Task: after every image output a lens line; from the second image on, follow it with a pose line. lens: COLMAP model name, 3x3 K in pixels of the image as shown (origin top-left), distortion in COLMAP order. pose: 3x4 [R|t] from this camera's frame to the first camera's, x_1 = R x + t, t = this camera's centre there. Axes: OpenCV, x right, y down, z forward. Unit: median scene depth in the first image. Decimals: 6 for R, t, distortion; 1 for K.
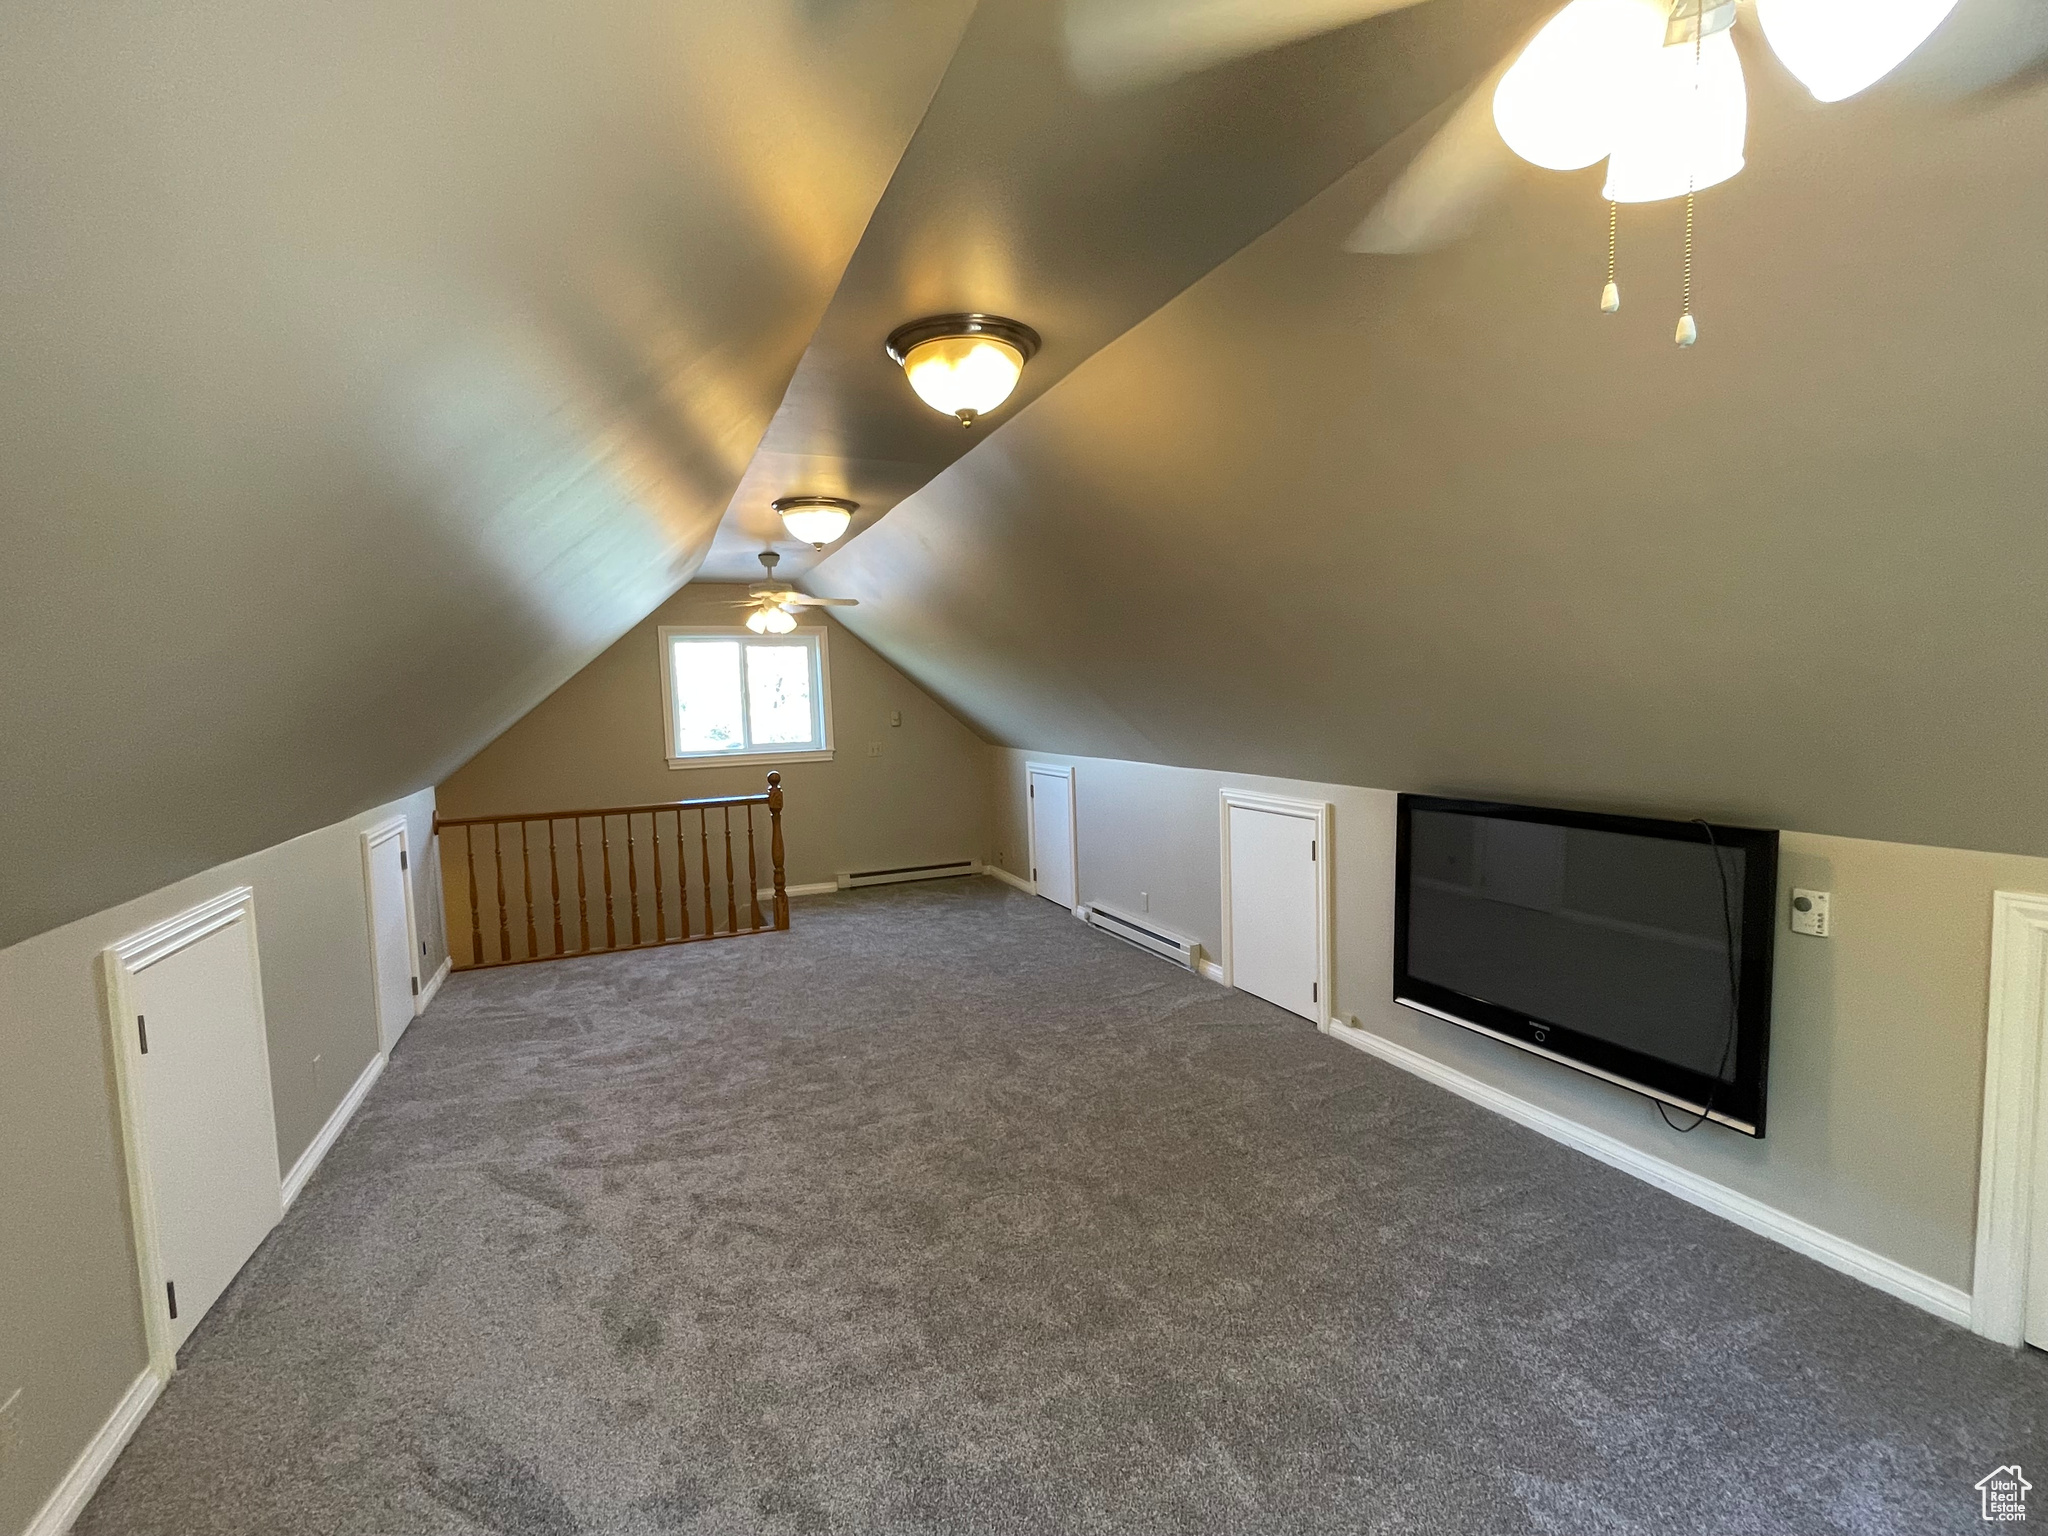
lens RADIAL K [[914.7, 0, 1009.6], [0, 914.7, 765.8], [0, 0, 1]] dist [0.001901, -0.001165]
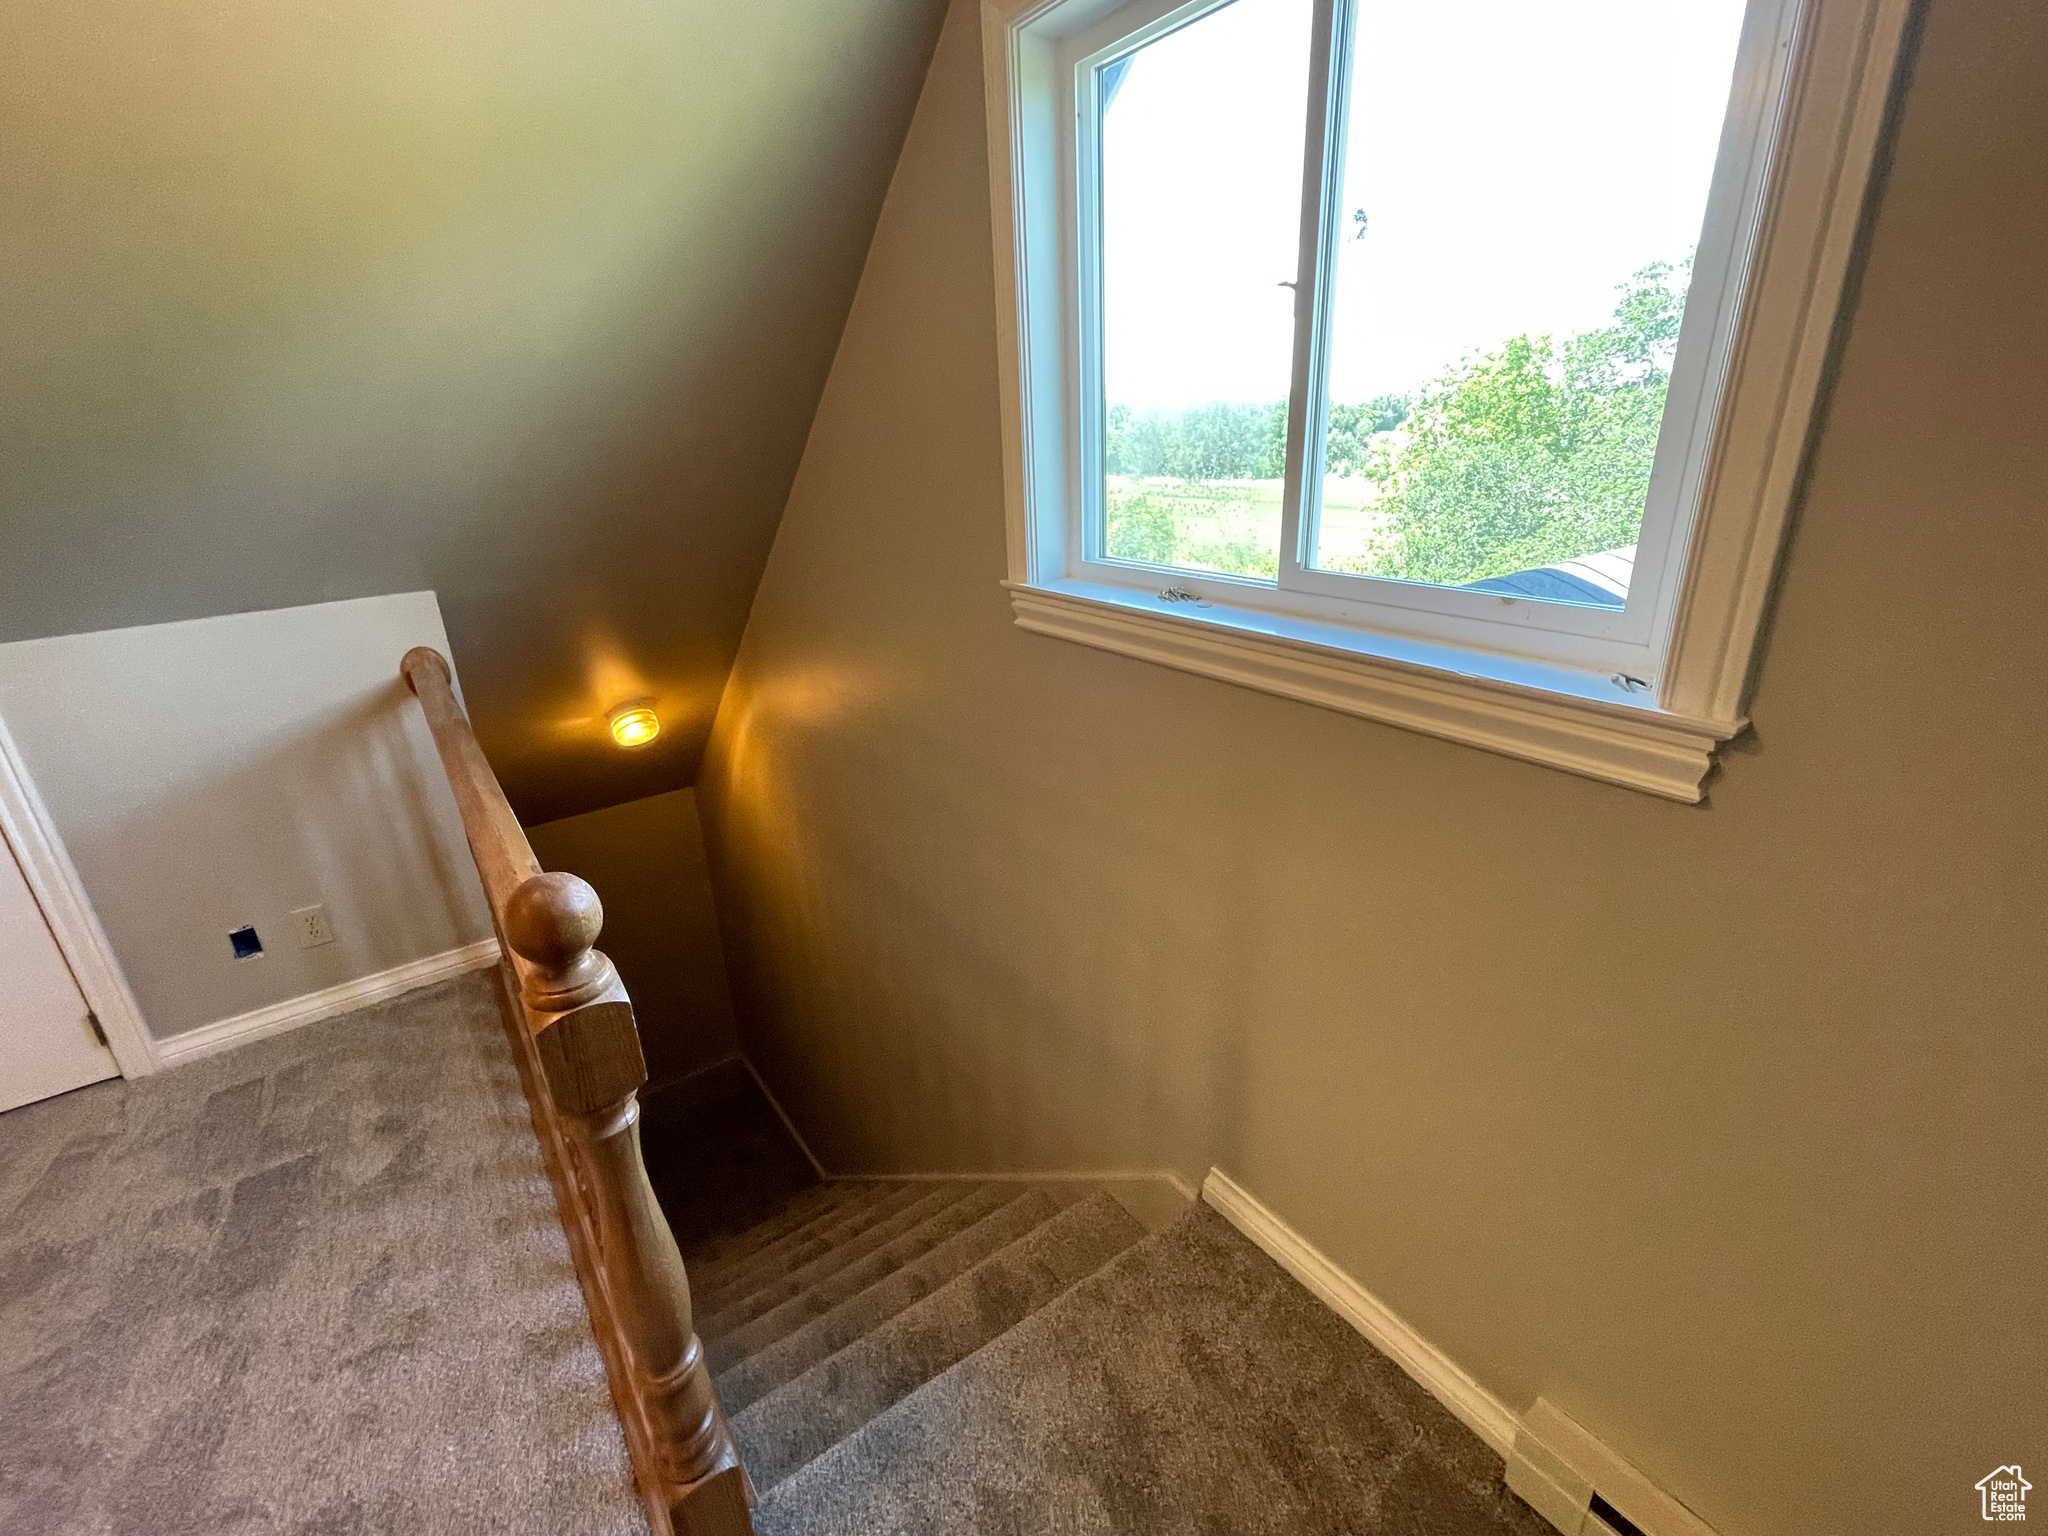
lens RADIAL K [[914.7, 0, 1009.6], [0, 914.7, 765.8], [0, 0, 1]] dist [0.001901, -0.001165]
pose [[0.212177, 0.376203, -0.901916, -0.150458], [-0.031796, 0.925099, 0.378393, -0.087225], [0.976714, -0.051609, 0.208247, 1.325830]]
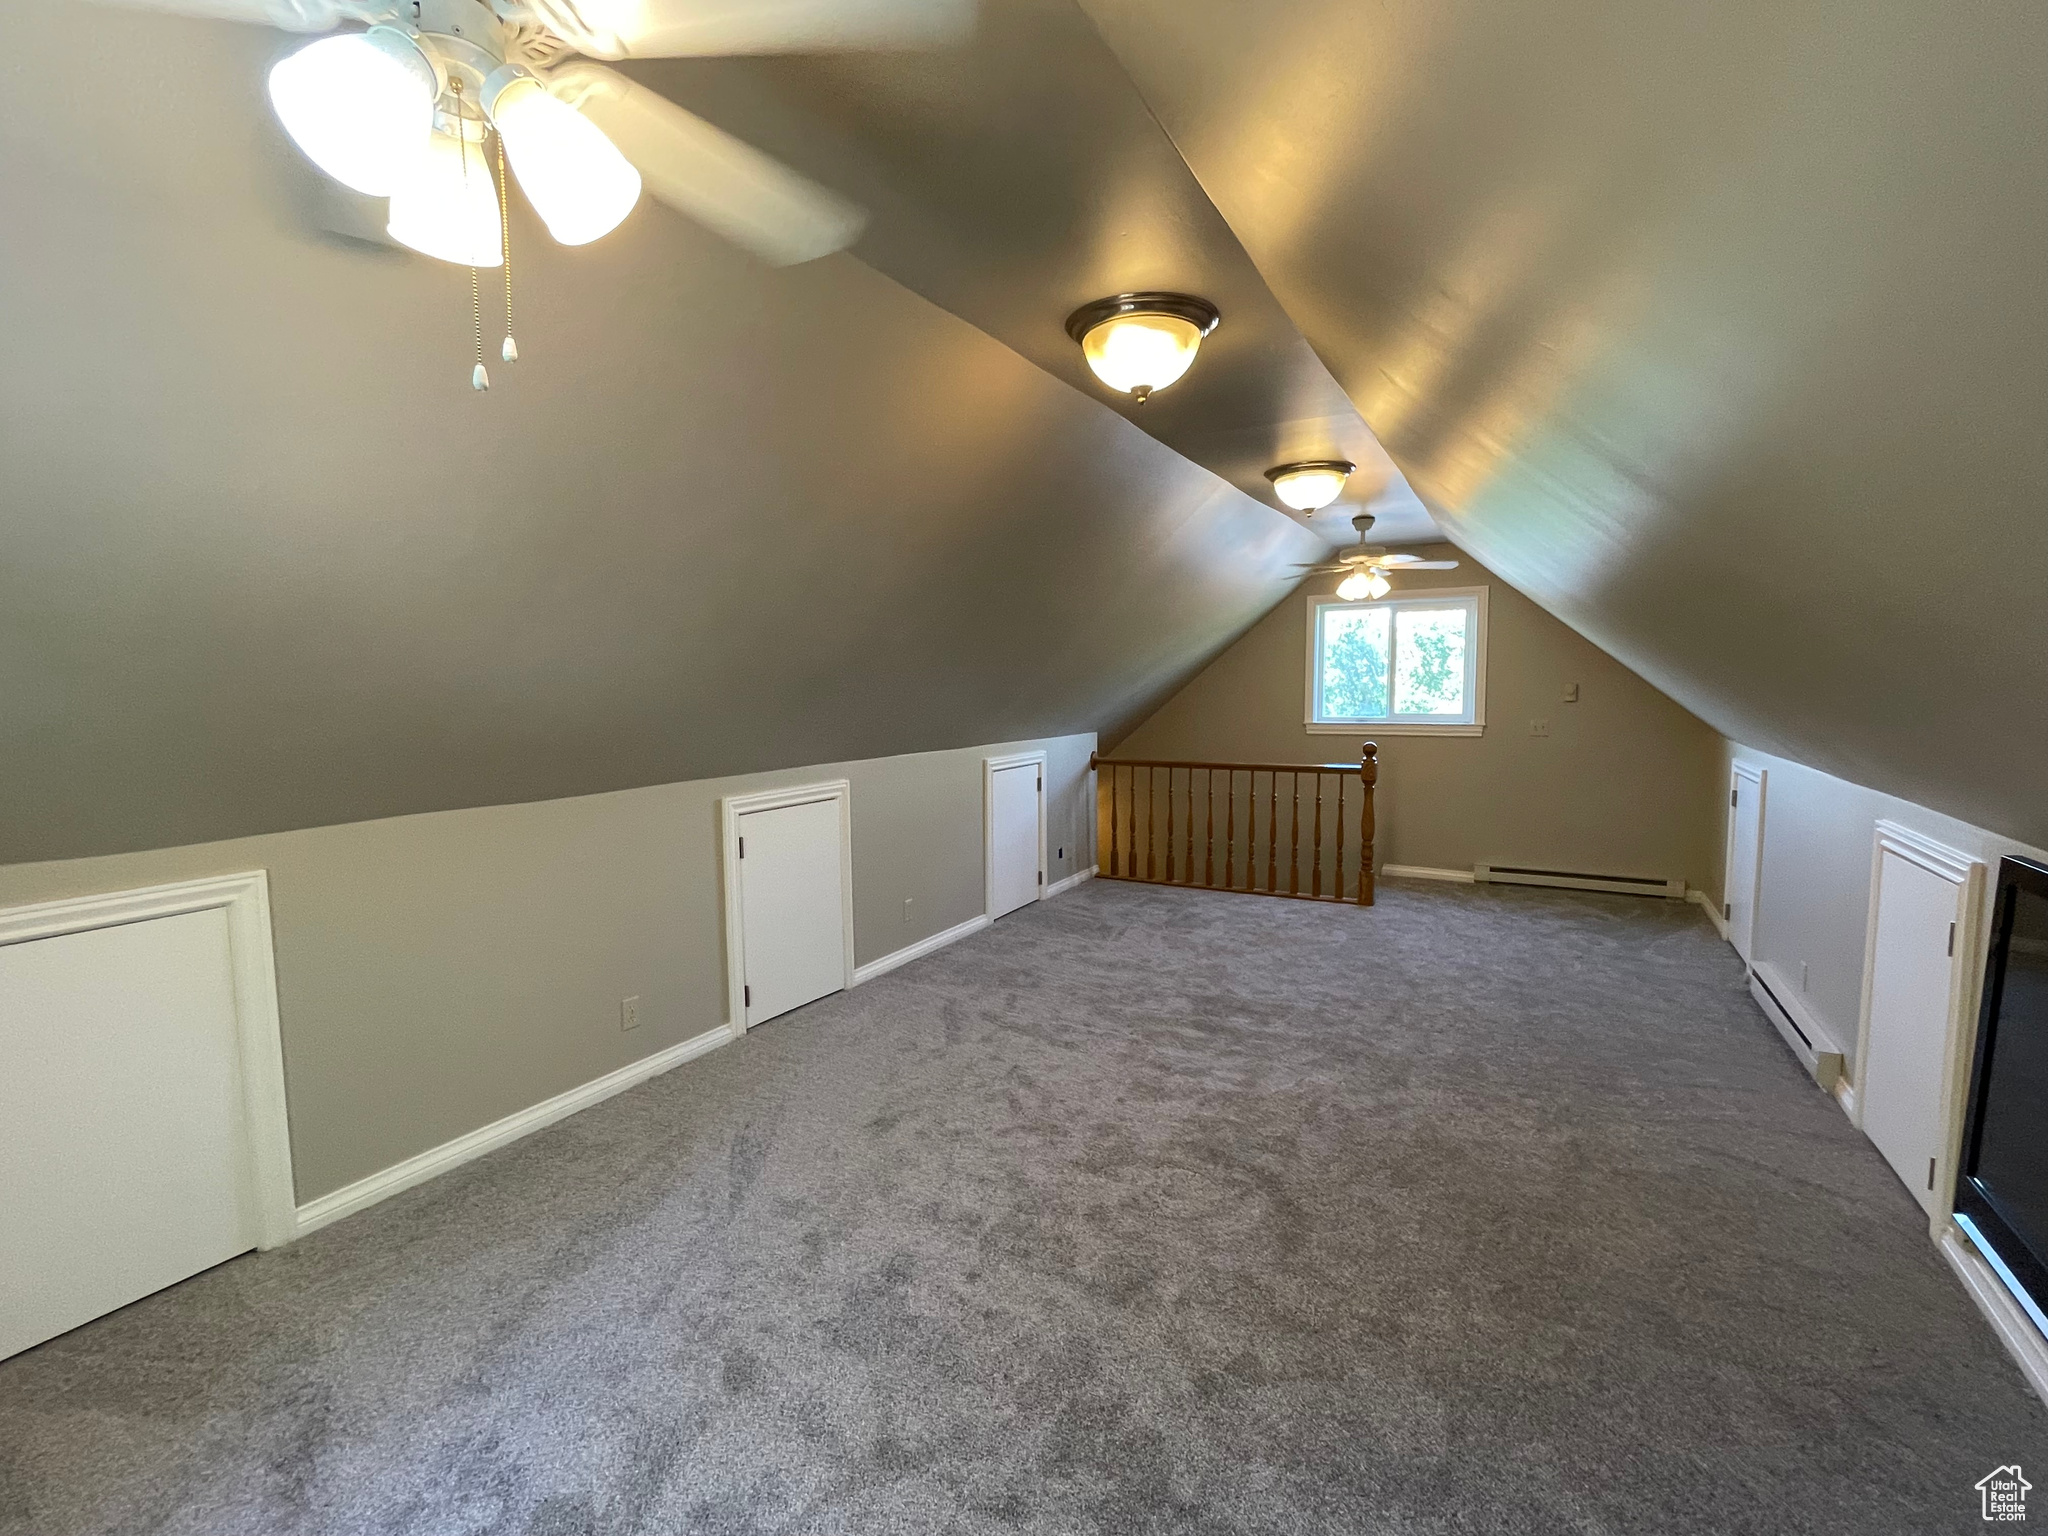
lens RADIAL K [[914.7, 0, 1009.6], [0, 914.7, 765.8], [0, 0, 1]] dist [0.001901, -0.001165]
pose [[0.611049, 0.099849, -0.785270, 0.346800], [-0.068896, 0.994957, 0.072901, -0.016918], [0.788589, 0.009556, 0.614846, 0.129846]]
